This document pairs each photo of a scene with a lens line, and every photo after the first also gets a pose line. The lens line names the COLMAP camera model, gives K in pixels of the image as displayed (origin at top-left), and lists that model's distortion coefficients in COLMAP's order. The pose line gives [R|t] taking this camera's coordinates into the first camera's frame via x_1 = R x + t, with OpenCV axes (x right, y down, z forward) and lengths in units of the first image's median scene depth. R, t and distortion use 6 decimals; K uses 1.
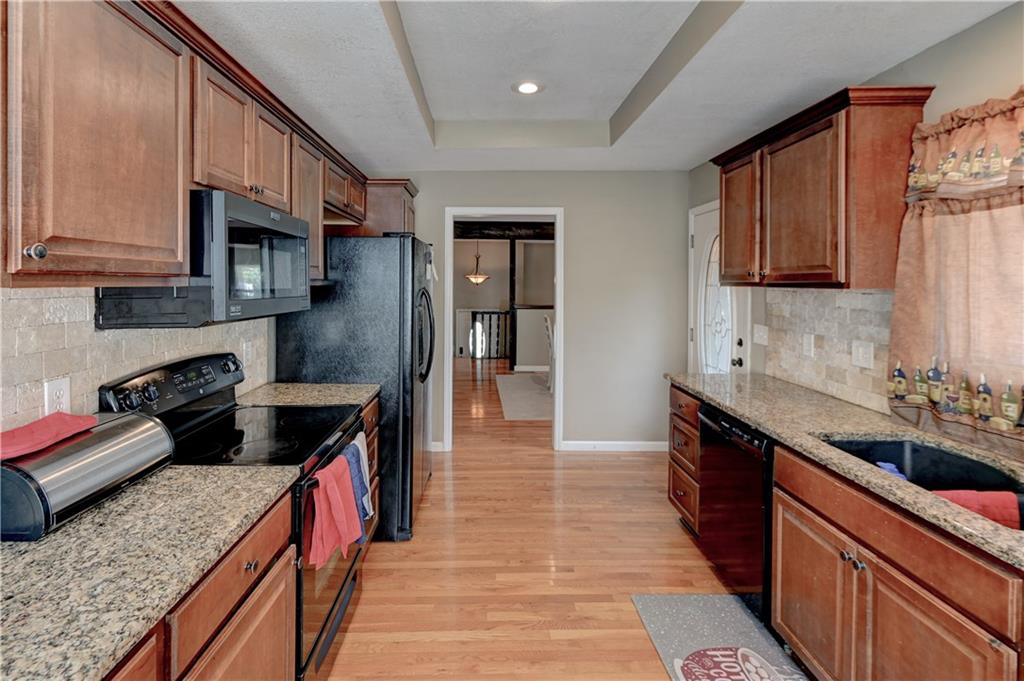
lens RADIAL K [[478.3, 0, 494.9], [0, 478.3, 284.9], [0, 0, 1]] dist [-0.007481, -0.002040]
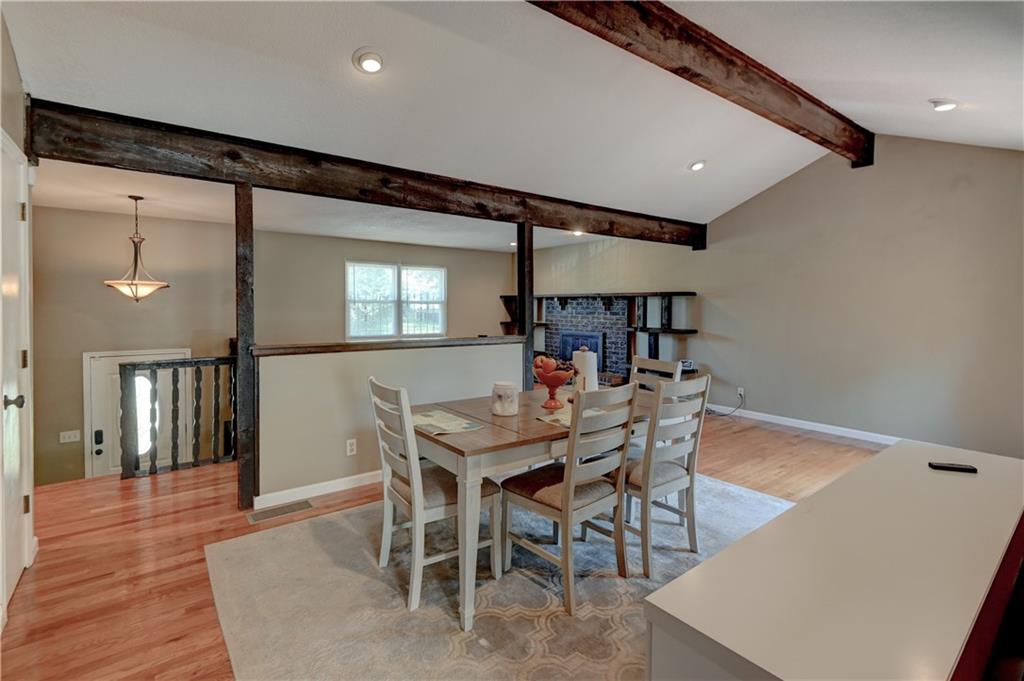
lens RADIAL K [[478.3, 0, 520.1], [0, 478.3, 309.1], [0, 0, 1]] dist [-0.007481, -0.002040]
pose [[0.805023, -0.016121, 0.593025, -0.053441], [0.008282, 0.999839, 0.015937, 0.019498], [-0.593186, -0.007918, 0.805026, 1.972166]]
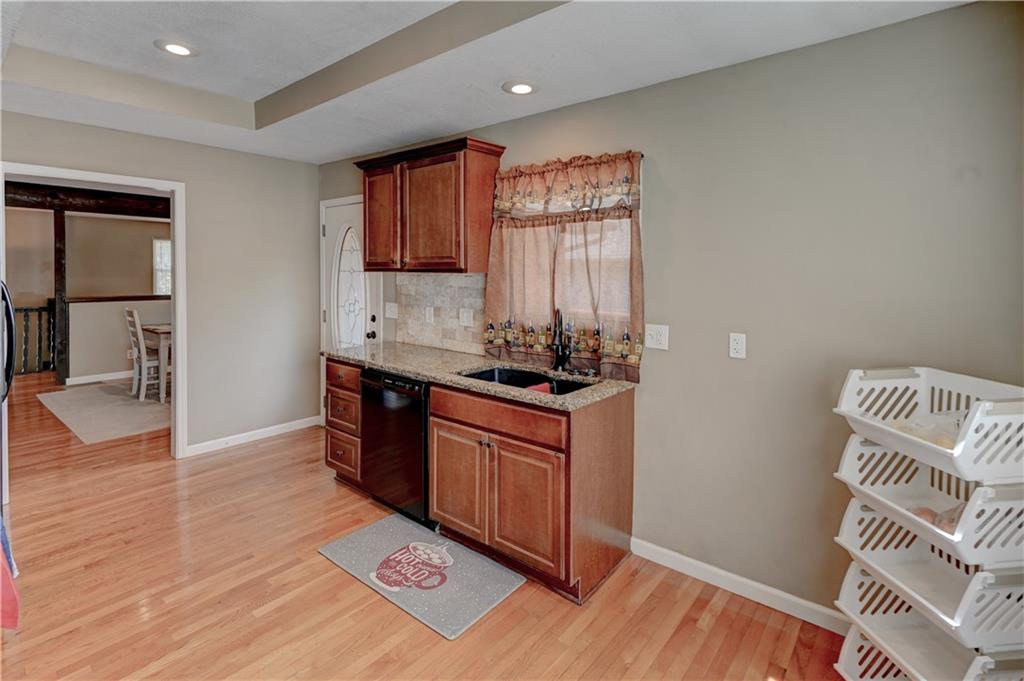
lens RADIAL K [[478.3, 0, 513.4], [0, 478.3, 278.2], [0, 0, 1]] dist [-0.007481, -0.002040]
pose [[0.644376, -0.014998, 0.764562, -0.266495], [0.001987, 0.999837, 0.017939, -0.001655], [-0.764707, -0.010041, 0.644300, -0.063549]]
